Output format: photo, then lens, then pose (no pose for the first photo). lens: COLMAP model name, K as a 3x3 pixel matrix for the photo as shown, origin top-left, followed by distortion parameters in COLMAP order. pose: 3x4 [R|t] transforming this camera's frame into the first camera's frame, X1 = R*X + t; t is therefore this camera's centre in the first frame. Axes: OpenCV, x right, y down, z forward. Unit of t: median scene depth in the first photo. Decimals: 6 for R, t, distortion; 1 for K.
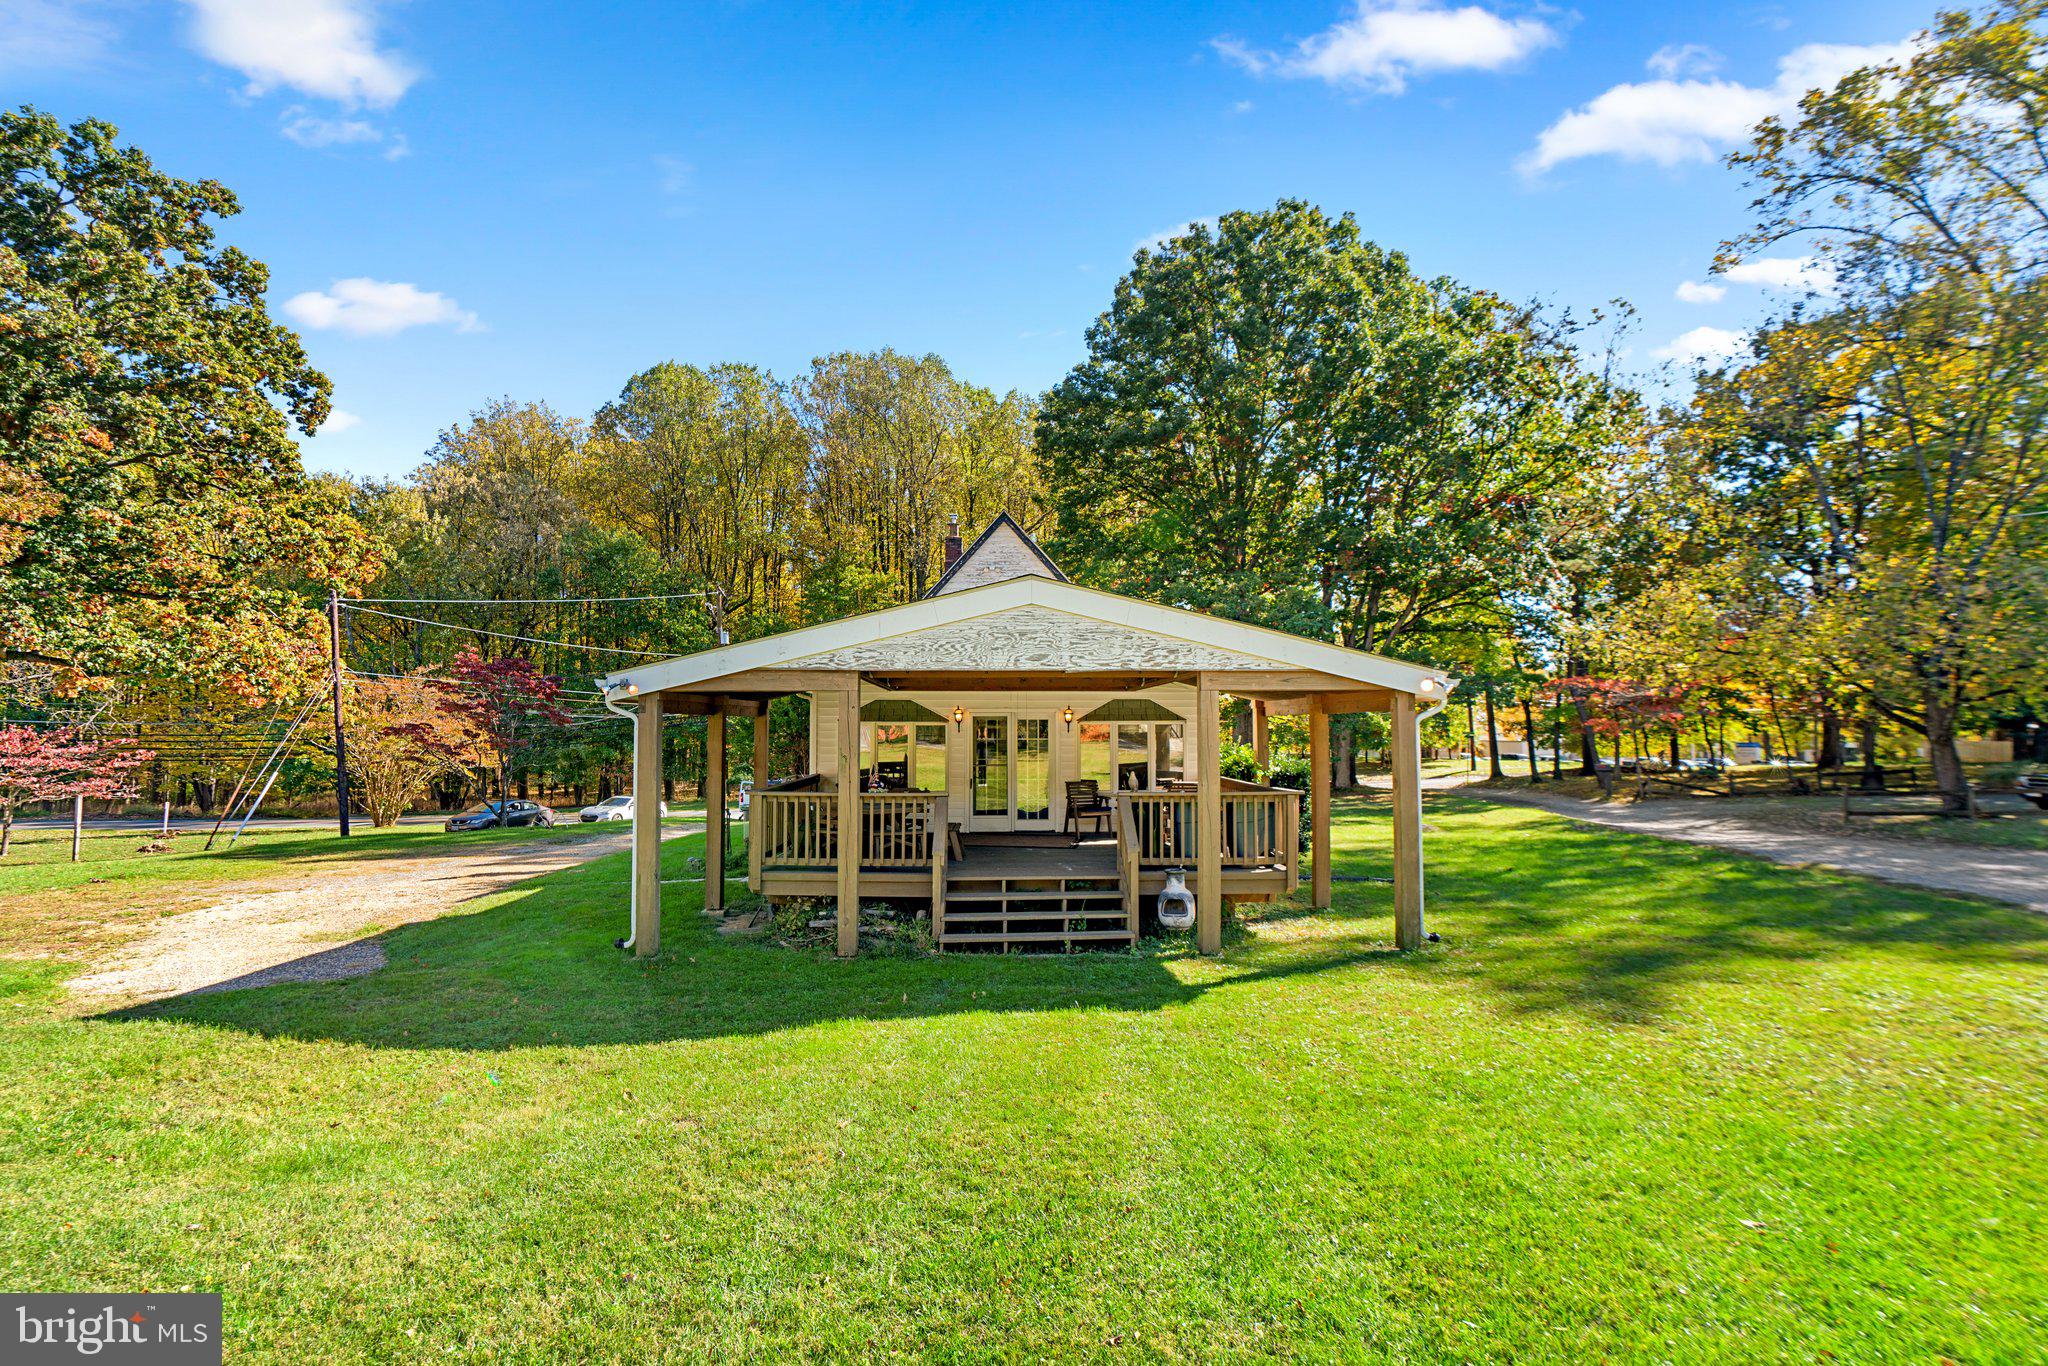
lens RADIAL K [[917.2, 0, 910.2], [0, 917.2, 697.5], [0, 0, 1]] dist [-0.015621, 0.007405]
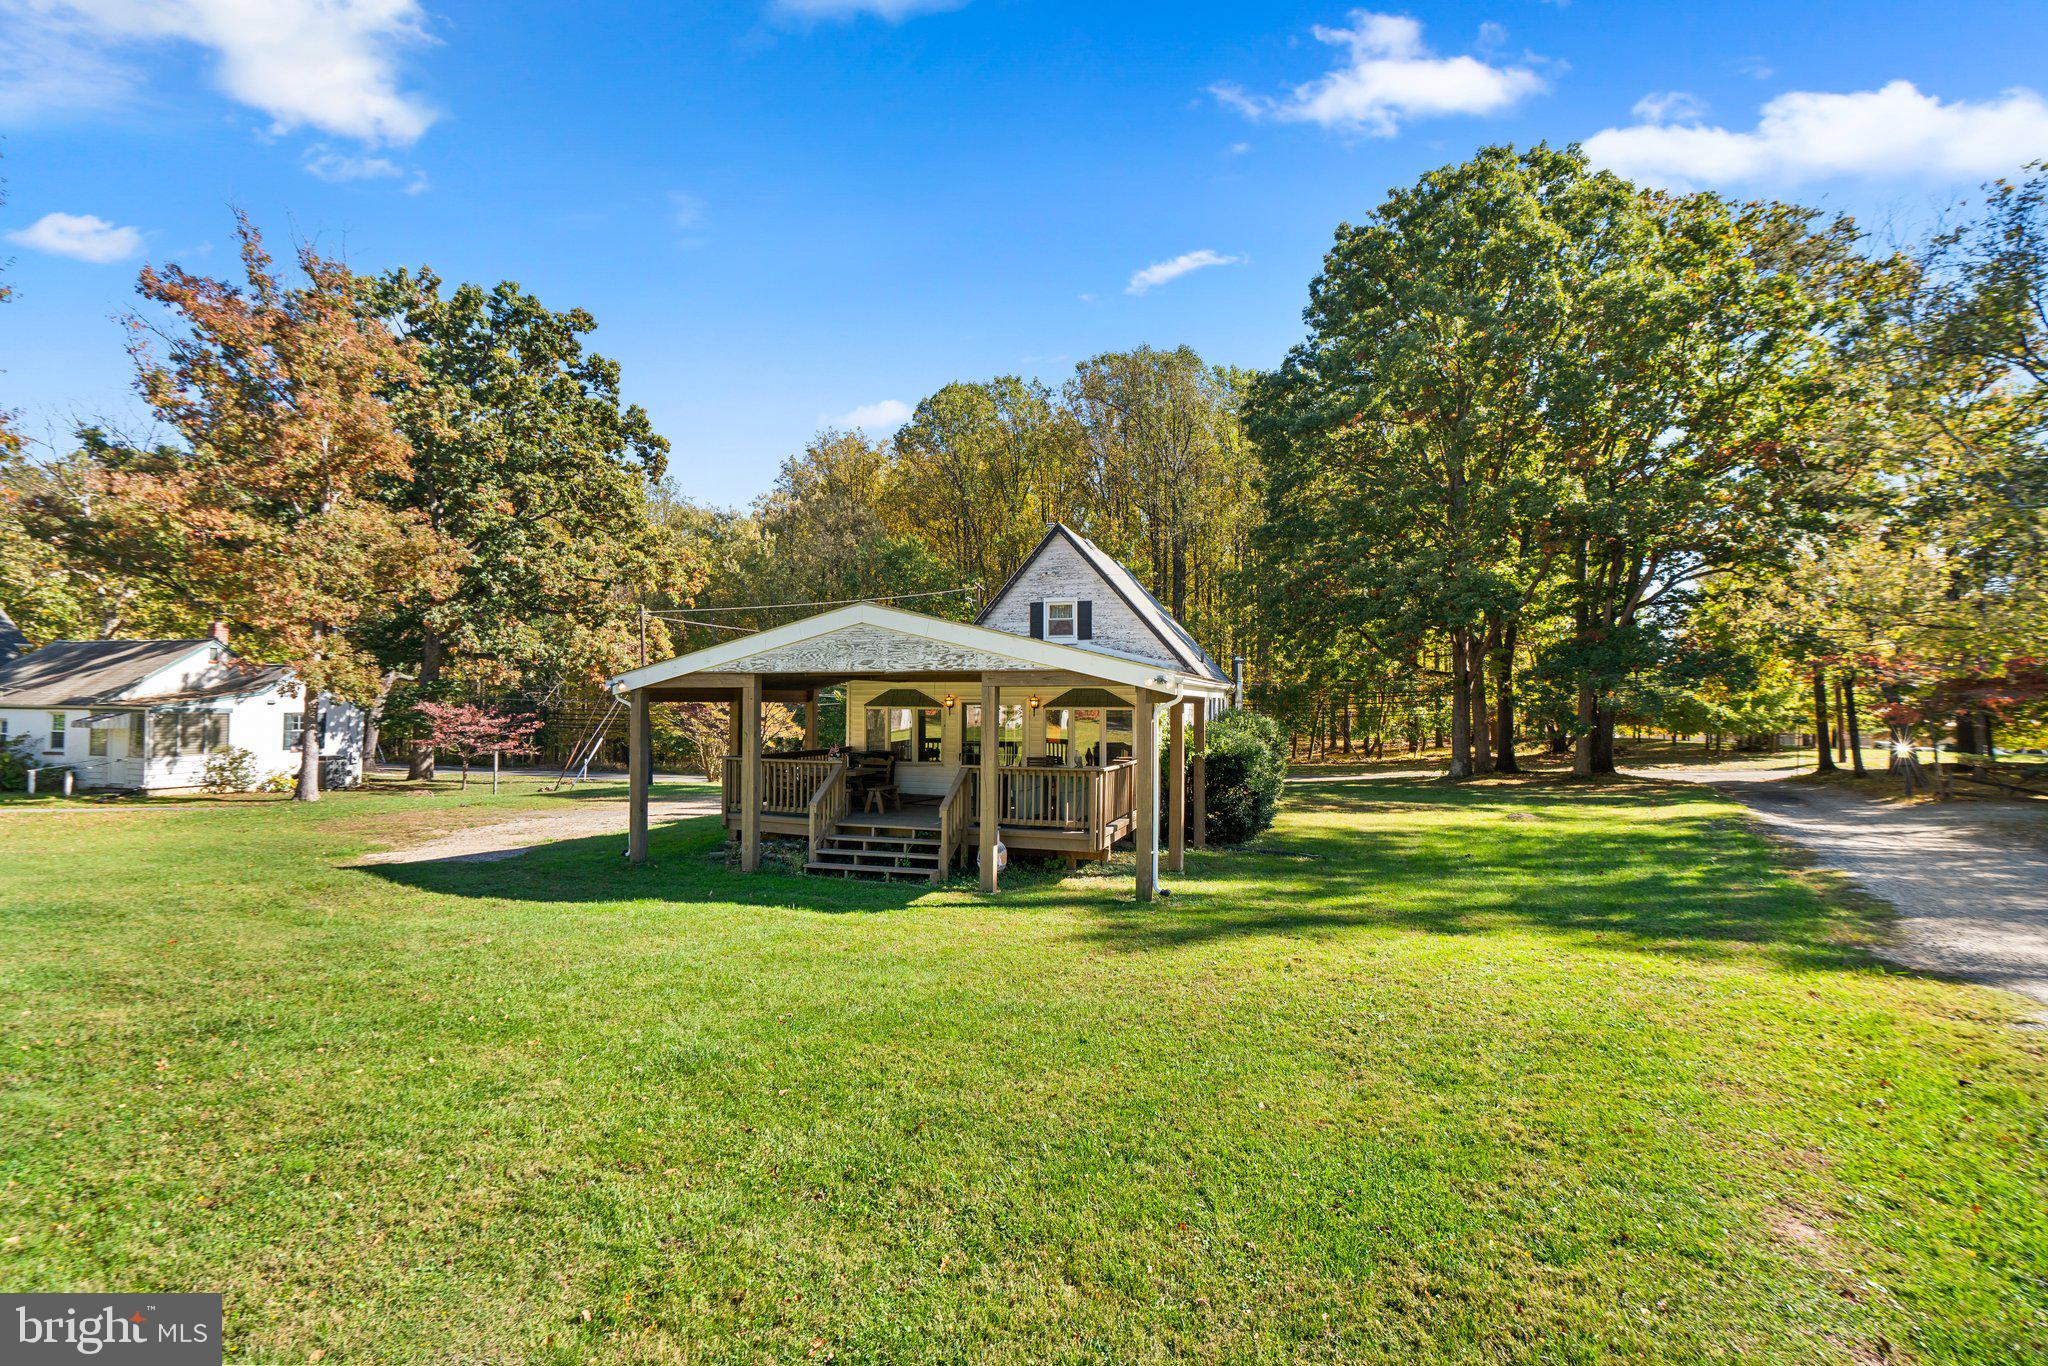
lens RADIAL K [[917.2, 0, 1014.8], [0, 917.2, 701.5], [0, 0, 1]] dist [-0.015621, 0.007405]
pose [[0.935598, 0.003177, -0.353053, 0.329213], [0.008110, 0.999502, 0.030484, -0.010242], [0.352974, -0.031384, 0.935106, -0.073624]]
